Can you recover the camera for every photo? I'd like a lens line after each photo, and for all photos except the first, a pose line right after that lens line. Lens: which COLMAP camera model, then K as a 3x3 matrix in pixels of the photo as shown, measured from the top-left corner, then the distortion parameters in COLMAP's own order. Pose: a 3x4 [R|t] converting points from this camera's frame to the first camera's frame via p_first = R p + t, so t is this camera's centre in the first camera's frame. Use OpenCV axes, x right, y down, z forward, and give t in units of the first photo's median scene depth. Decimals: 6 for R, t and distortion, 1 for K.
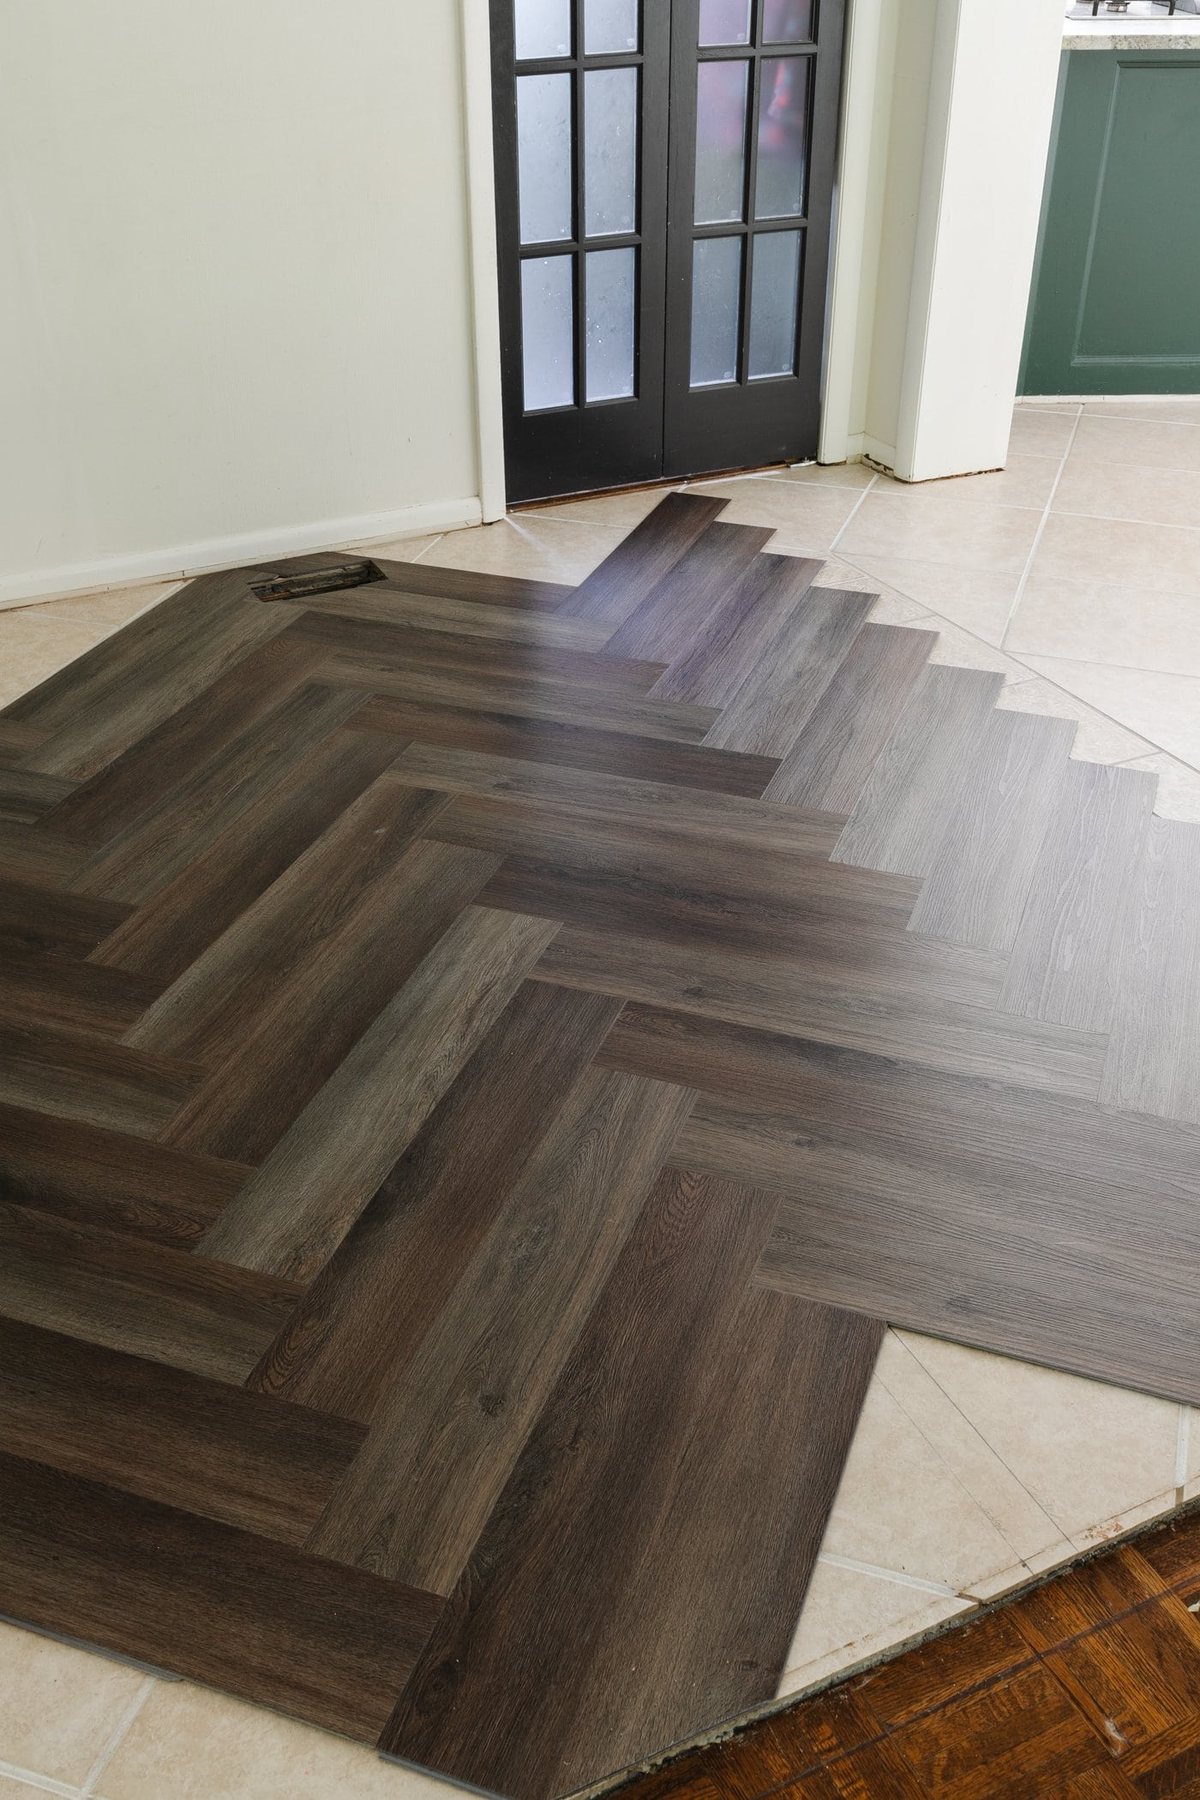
lens RADIAL K [[1706.6, 0, 600.0], [0, 1706.6, 900.0], [0, 0, 1]] dist [-0.000336, 0.004976]
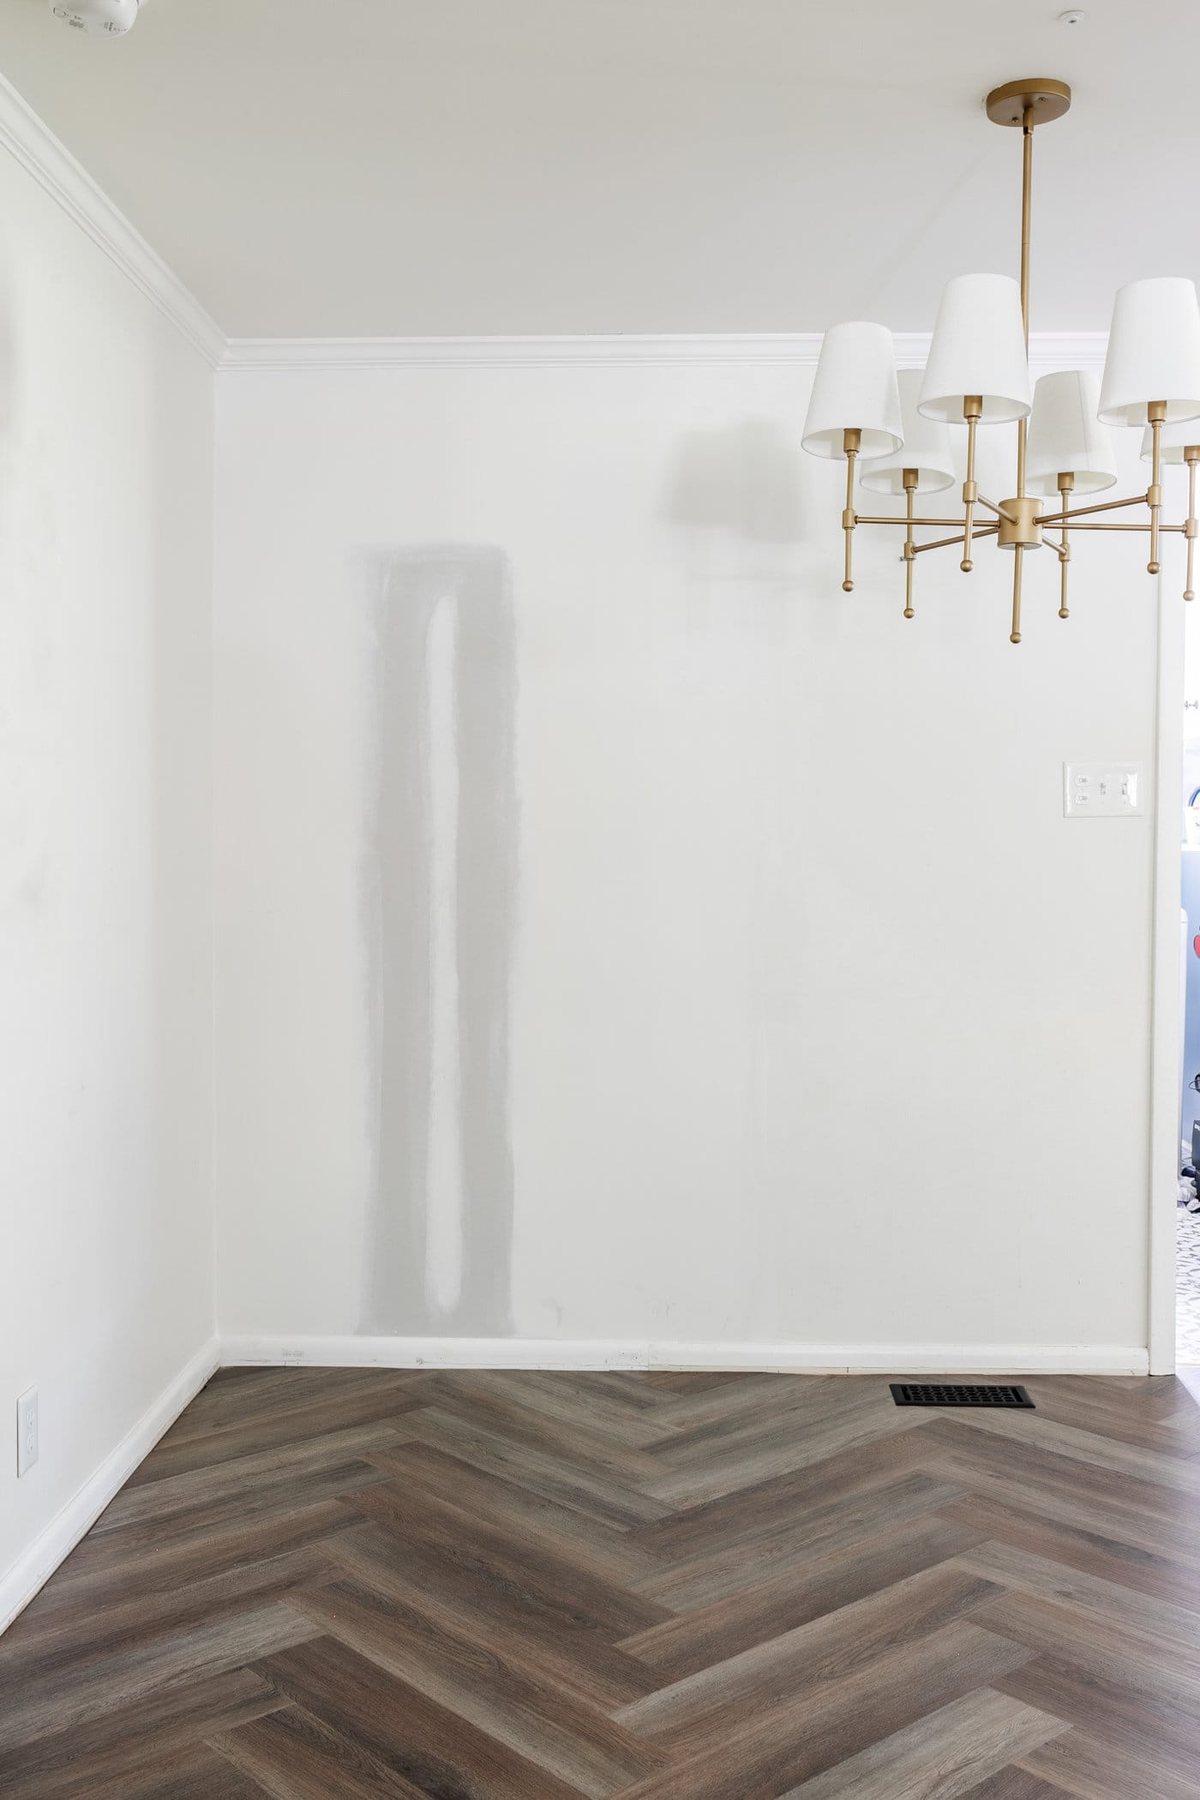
lens RADIAL K [[1706.6, 0, 600.0], [0, 1706.6, 900.0], [0, 0, 1]] dist [-0.000336, 0.004976]
pose [[0.881166, 0.019220, -0.472416, 0.177271], [-0.256139, 0.859255, -0.442802, 0.101430], [0.397415, 0.511186, 0.762069, -0.065945]]
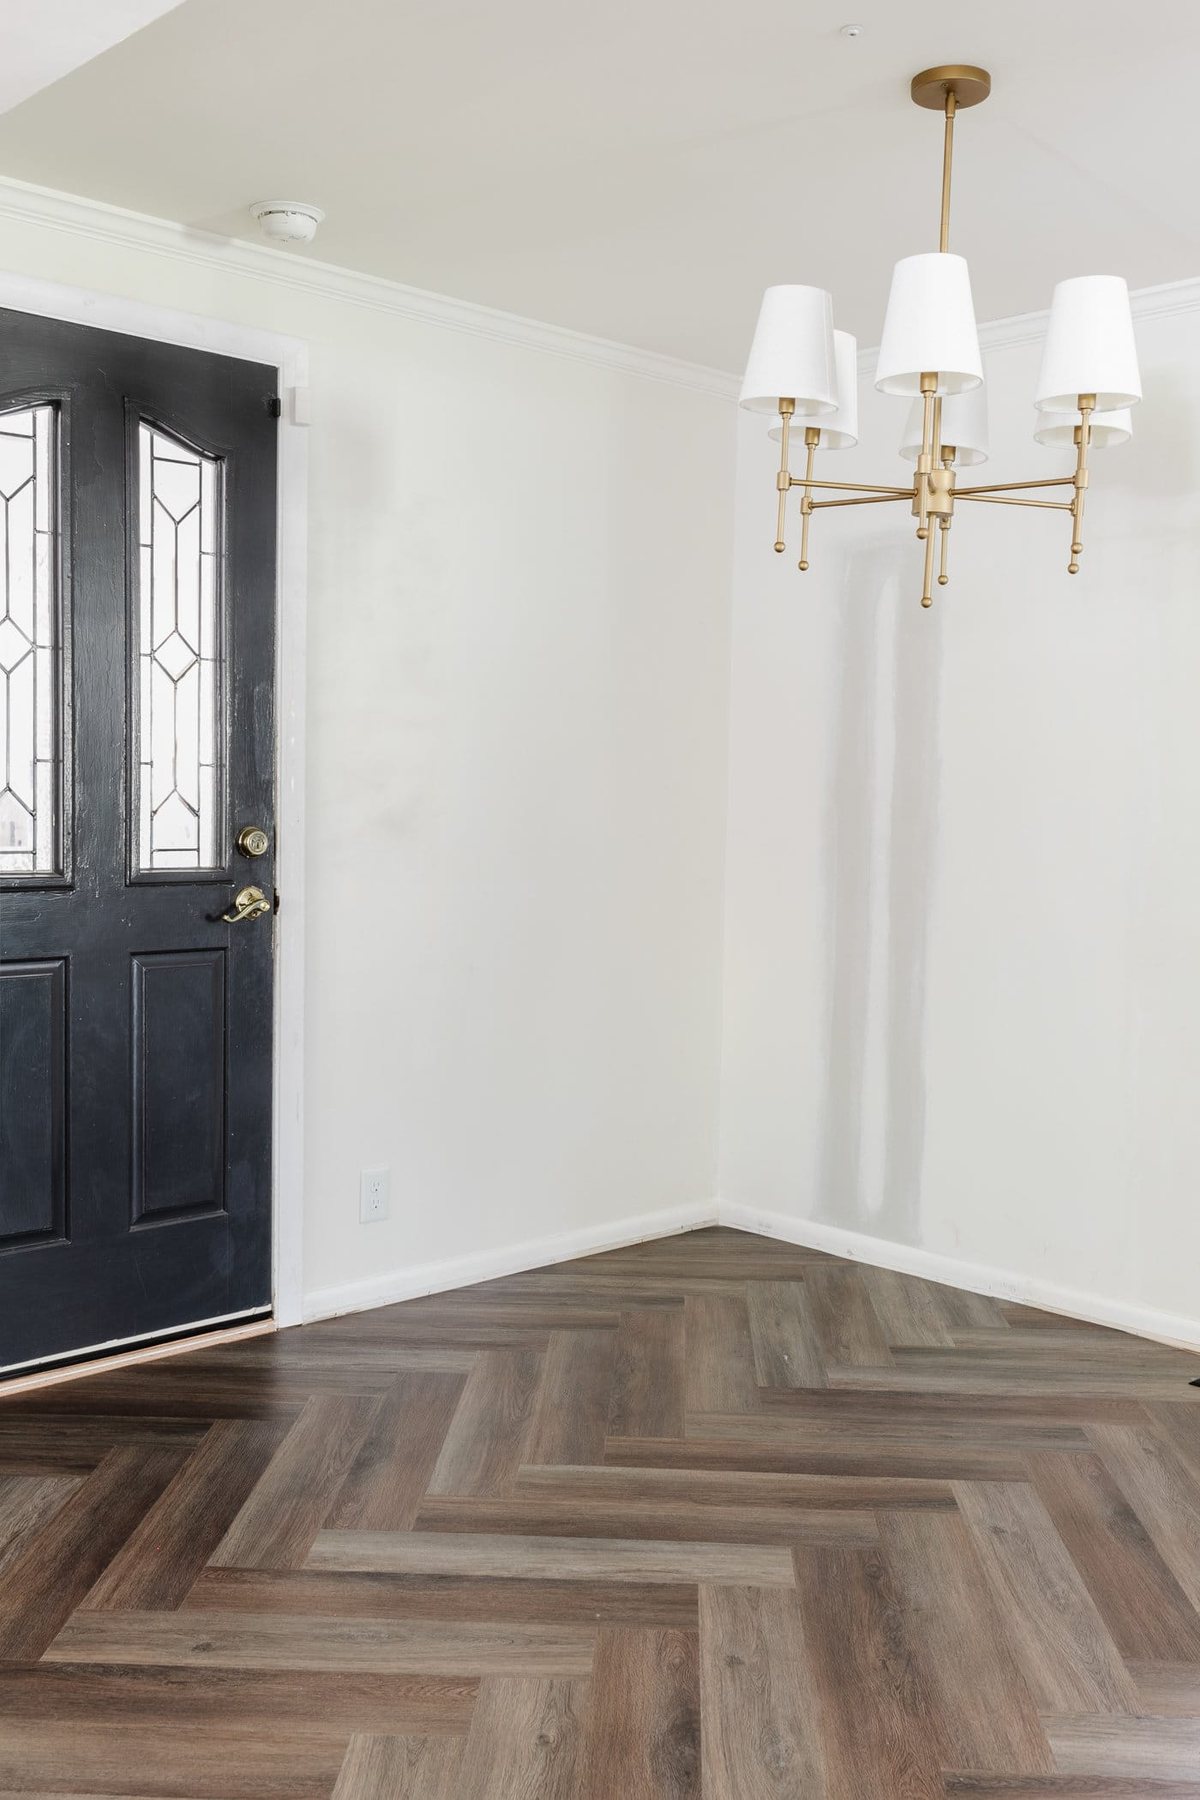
lens RADIAL K [[1706.6, 0, 600.0], [0, 1706.6, 900.0], [0, 0, 1]] dist [-0.000336, 0.004976]
pose [[0.298366, 0.067255, -0.952079, 0.874115], [-0.527433, 0.842991, -0.105740, -0.161913], [0.795482, 0.533707, 0.286993, 0.348203]]
